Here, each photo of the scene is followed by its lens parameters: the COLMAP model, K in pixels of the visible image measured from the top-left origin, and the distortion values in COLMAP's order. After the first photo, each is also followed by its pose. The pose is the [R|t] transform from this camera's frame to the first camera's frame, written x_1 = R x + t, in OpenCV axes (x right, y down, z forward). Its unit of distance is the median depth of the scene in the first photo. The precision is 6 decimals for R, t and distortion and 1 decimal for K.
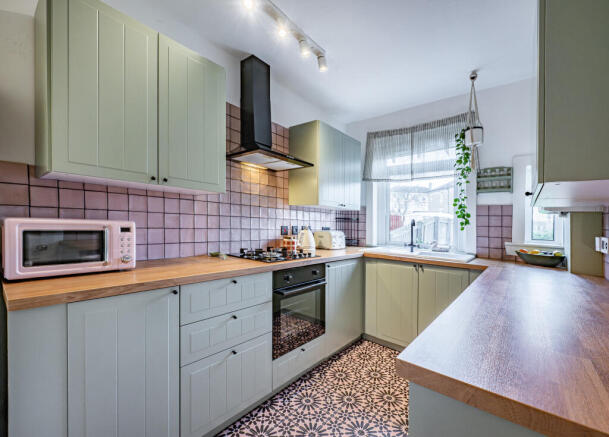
lens RADIAL K [[260.3, 0, 311.1], [0, 260.3, 198.2], [0, 0, 1]] dist [-0.000500, 0.000022]
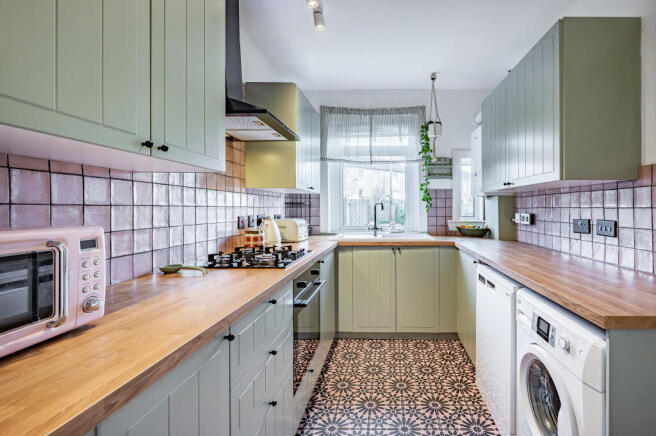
lens RADIAL K [[294.7, 0, 383.1], [0, 294.7, 173.0], [0, 0, 1]] dist [0.000134, -0.000062]
pose [[0.782604, 0.038517, 0.621327, -0.330486], [-0.031849, 0.999254, -0.021830, -0.010073], [-0.621704, -0.002704, 0.783247, 0.112979]]
